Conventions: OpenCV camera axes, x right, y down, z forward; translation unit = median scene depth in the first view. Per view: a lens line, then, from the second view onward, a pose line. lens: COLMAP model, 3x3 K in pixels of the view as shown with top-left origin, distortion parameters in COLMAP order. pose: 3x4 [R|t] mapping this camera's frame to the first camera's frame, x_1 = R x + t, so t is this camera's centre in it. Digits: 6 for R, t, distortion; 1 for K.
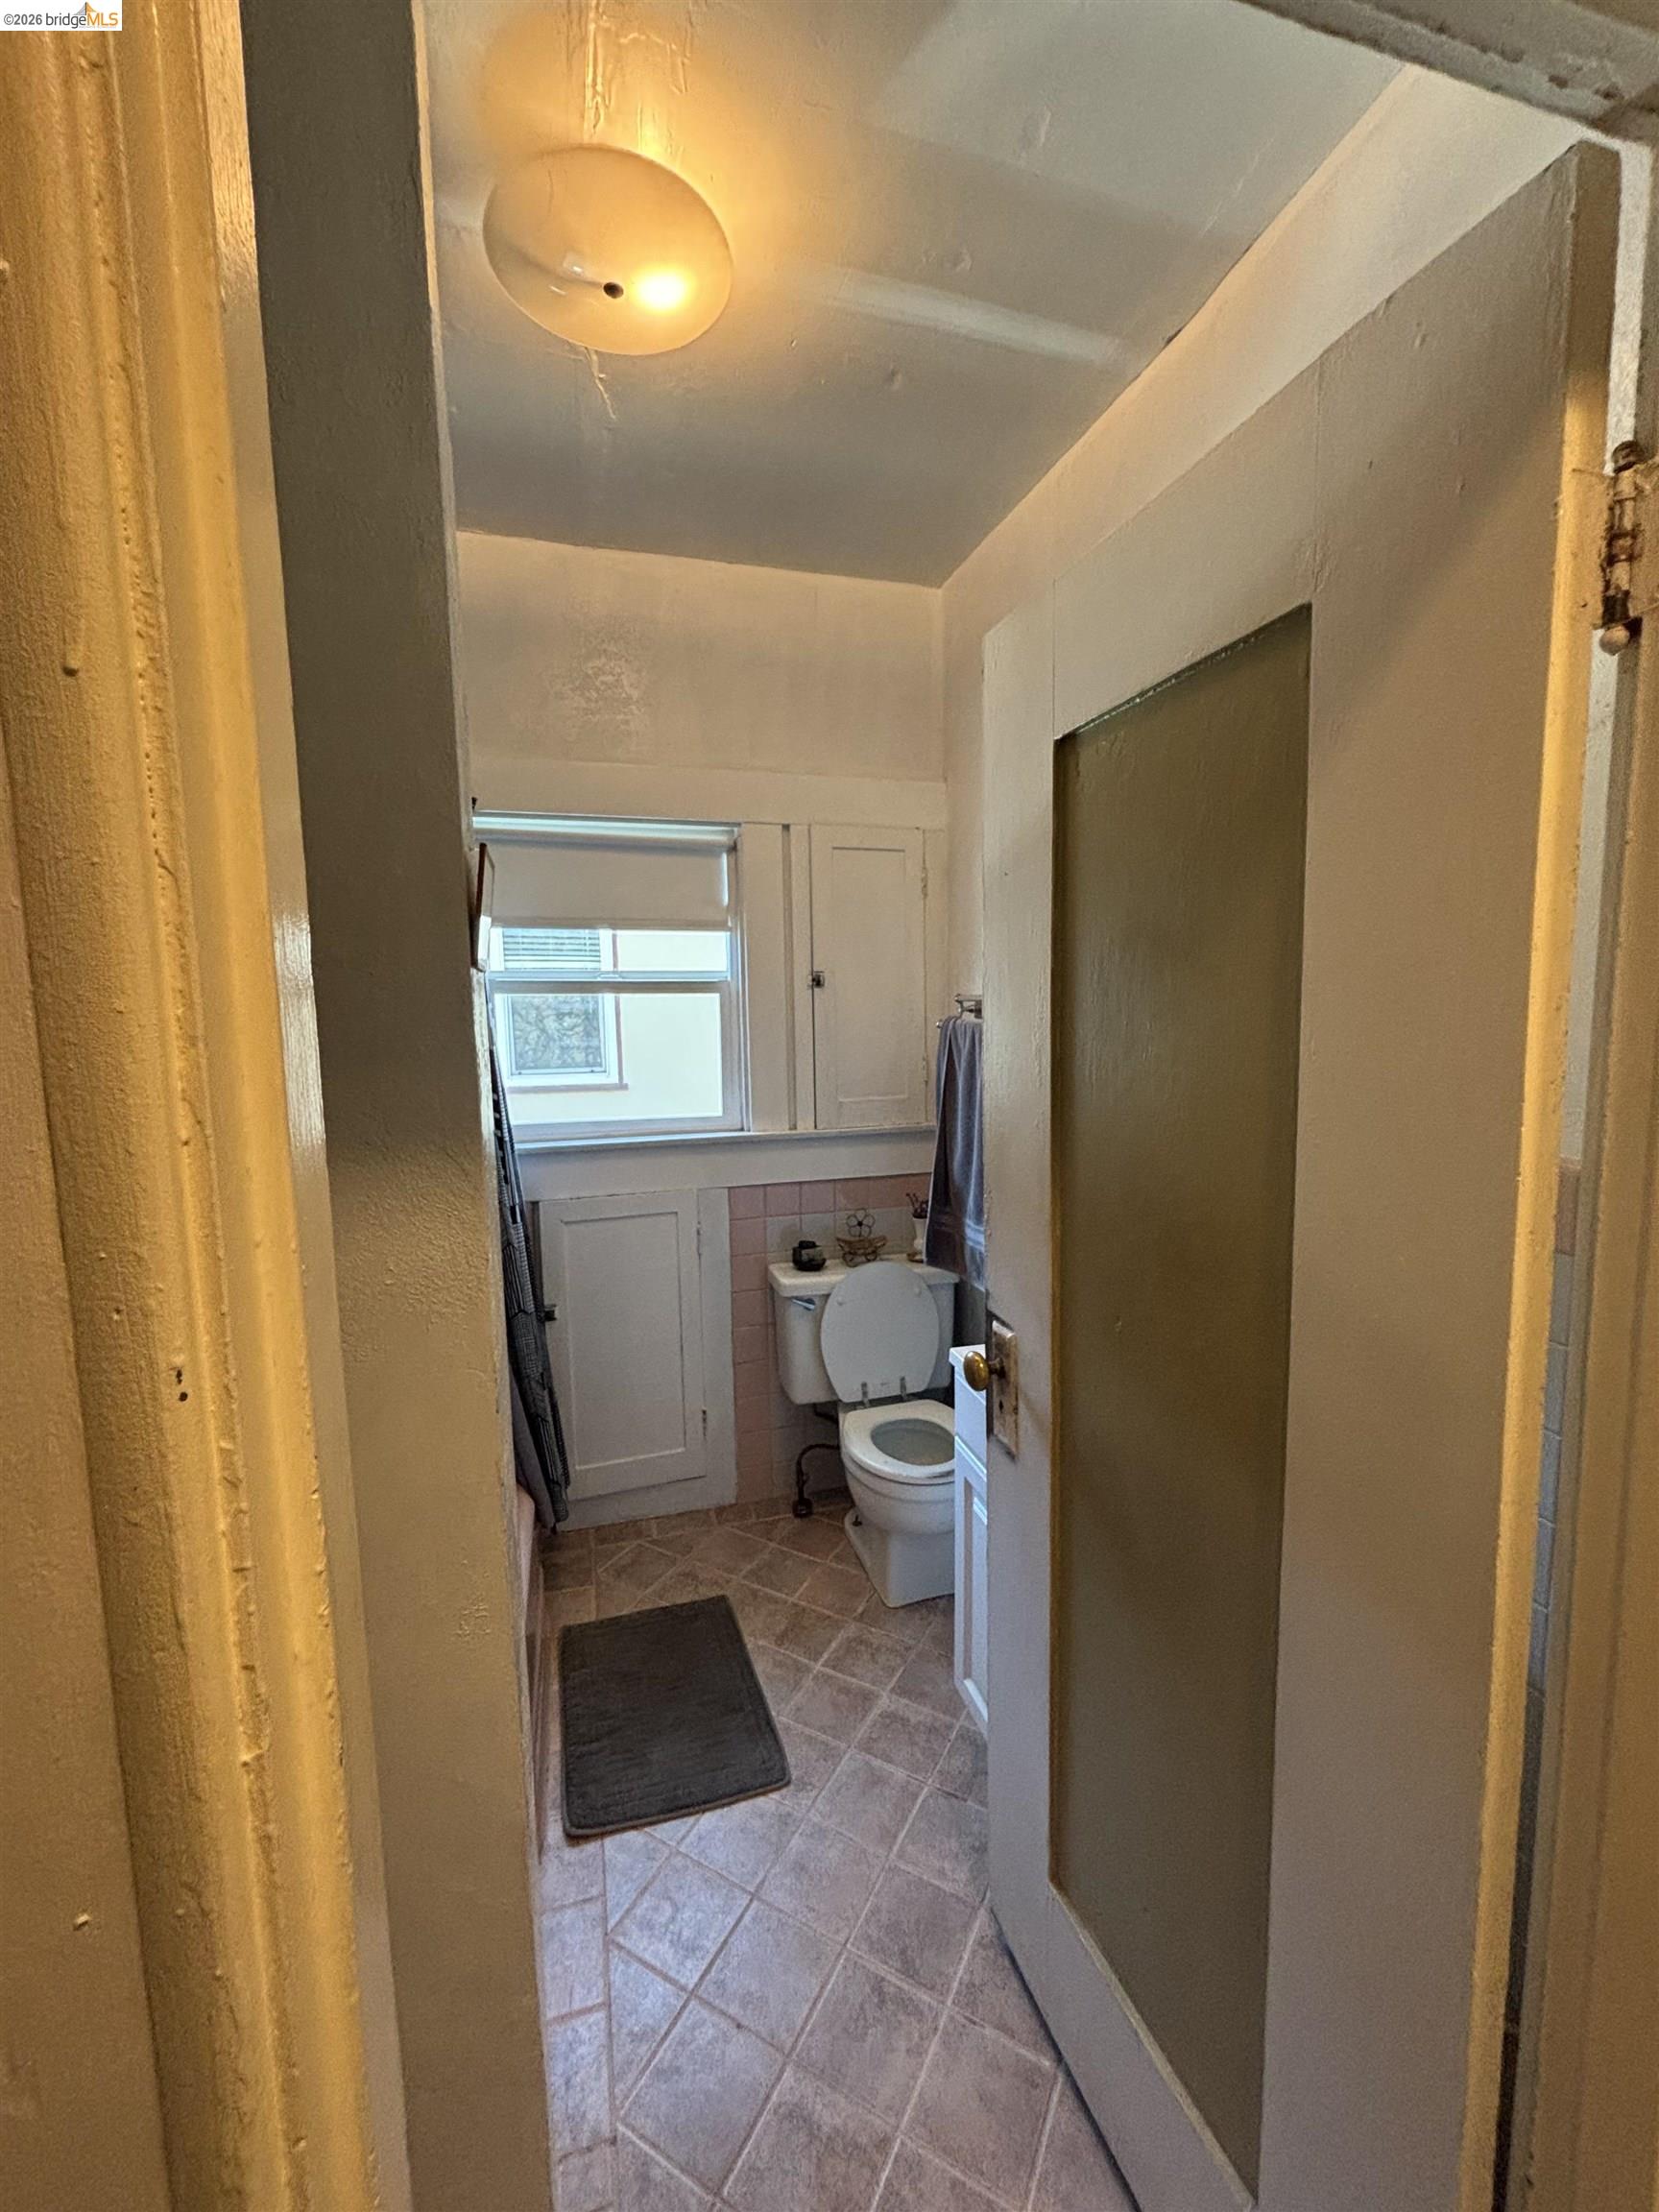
lens RADIAL K [[885.7, 0, 829.5], [0, 885.7, 1106.0], [0, 0, 1]] dist [0.037231, -0.000009]
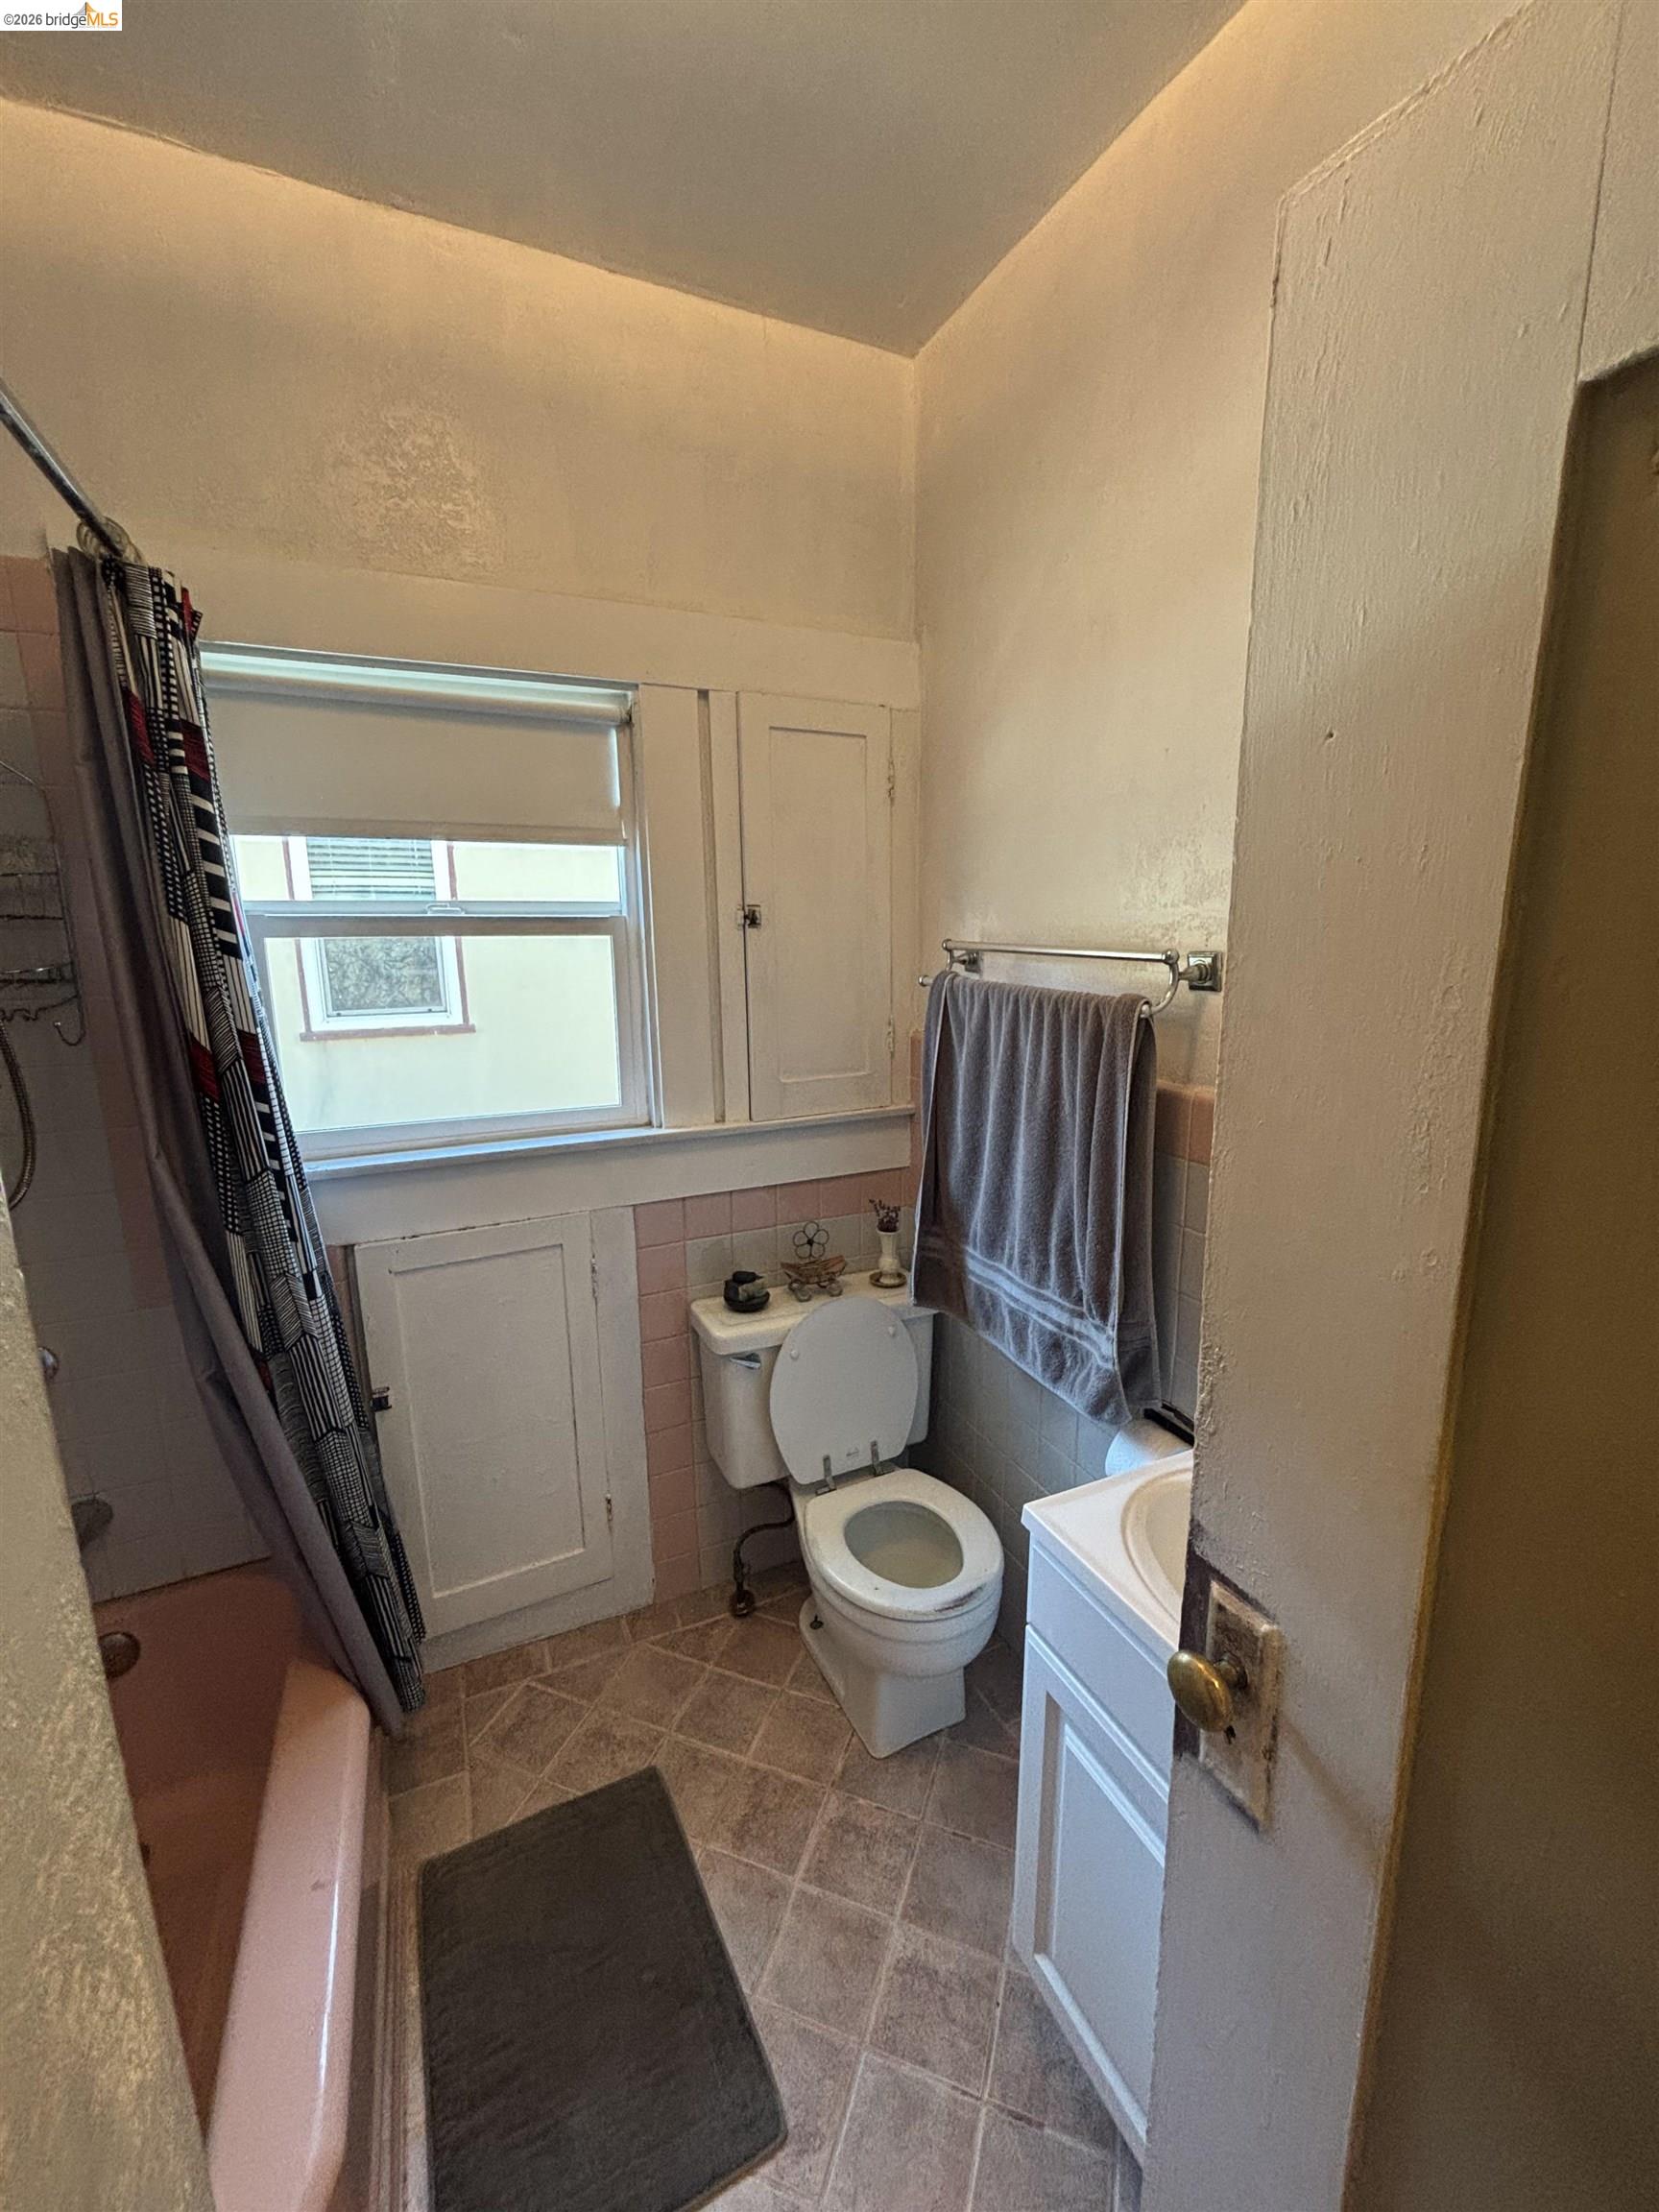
lens RADIAL K [[893.0, 0, 829.5], [0, 893.0, 1106.0], [0, 0, 1]] dist [0.000559, 0.012142]
pose [[0.987835, -0.023709, 0.153689, -0.068502], [0.009983, 0.995939, 0.089470, -0.054936], [-0.155186, -0.086847, 0.984060, 0.272923]]
